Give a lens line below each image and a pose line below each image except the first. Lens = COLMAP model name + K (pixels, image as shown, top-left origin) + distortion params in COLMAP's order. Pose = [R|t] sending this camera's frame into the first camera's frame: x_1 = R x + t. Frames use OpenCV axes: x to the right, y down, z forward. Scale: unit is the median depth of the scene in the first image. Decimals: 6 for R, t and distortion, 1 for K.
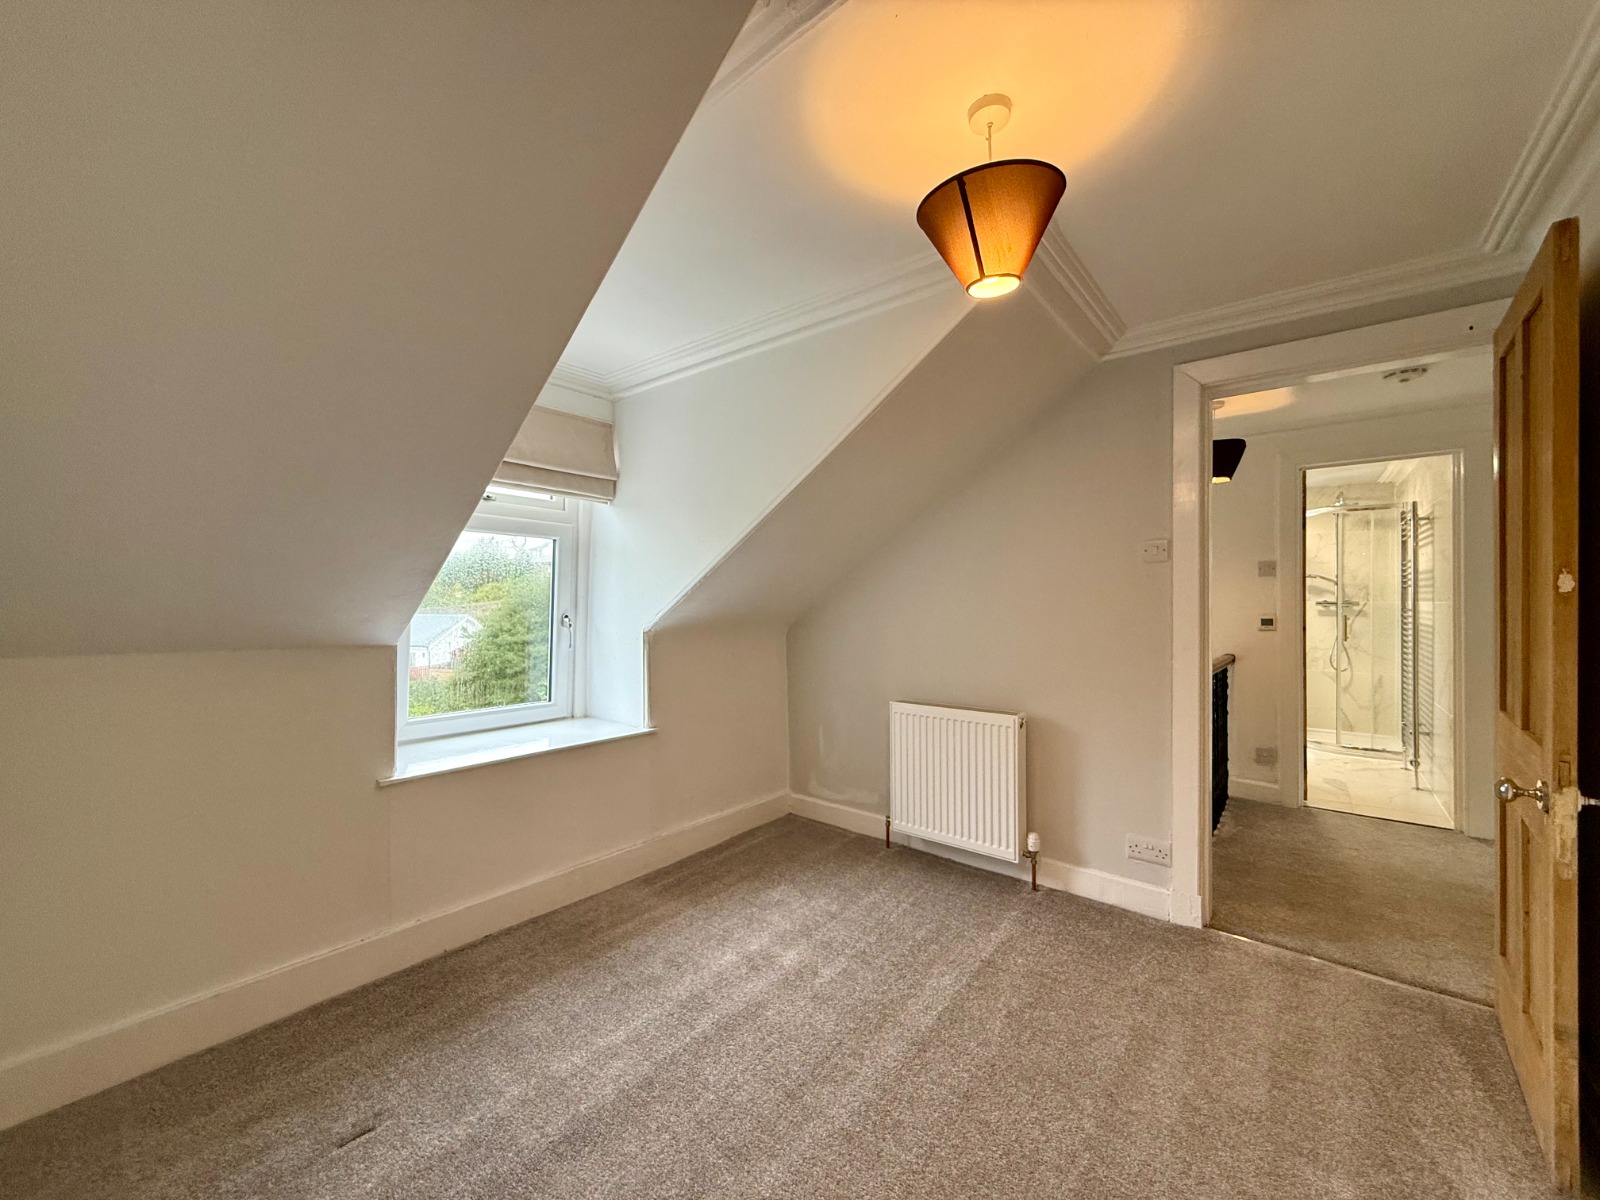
lens RADIAL K [[637.4, 0, 809.0], [0, 637.4, 594.0], [0, 0, 1]] dist [-0.000856, -0.000184]
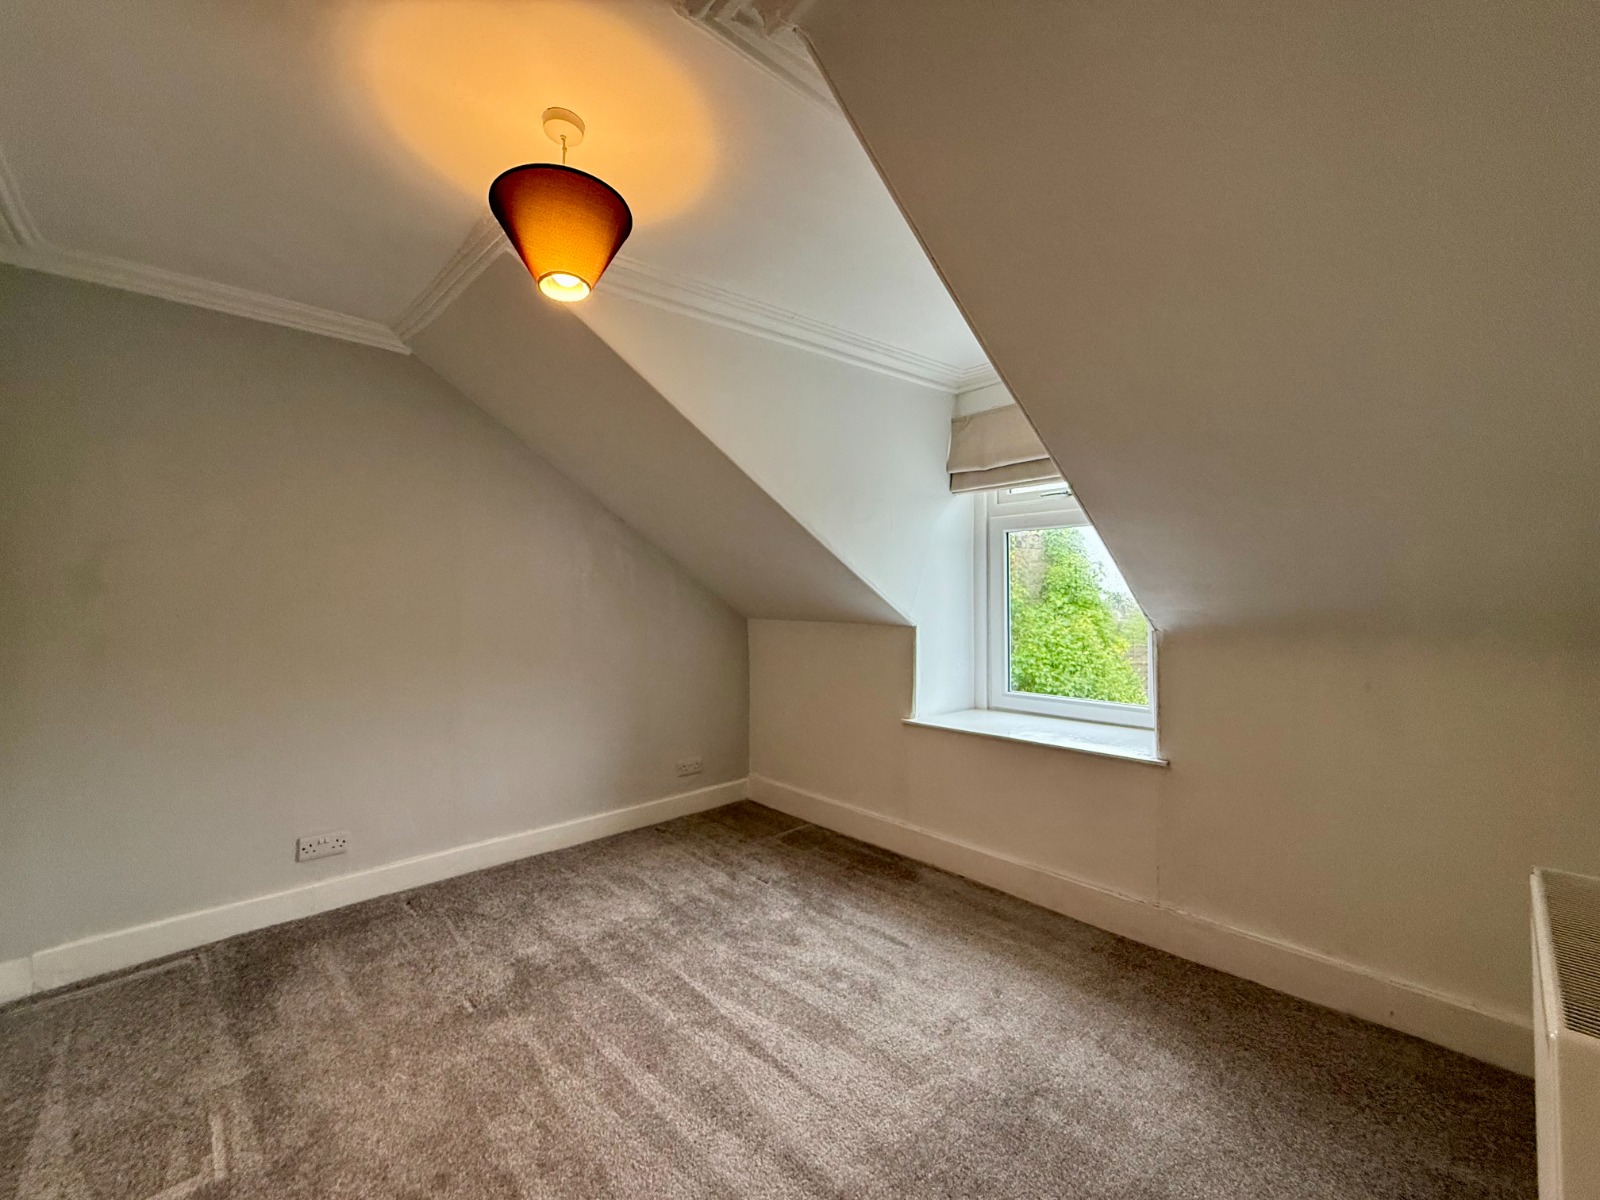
lens RADIAL K [[637.4, 0, 796.1], [0, 637.4, 605.7], [0, 0, 1]] dist [-0.000856, -0.000184]
pose [[-0.123185, 0.016034, -0.992254, 0.645350], [0.012479, 0.999815, 0.014607, 0.010674], [0.992305, -0.010583, -0.123363, 0.774175]]
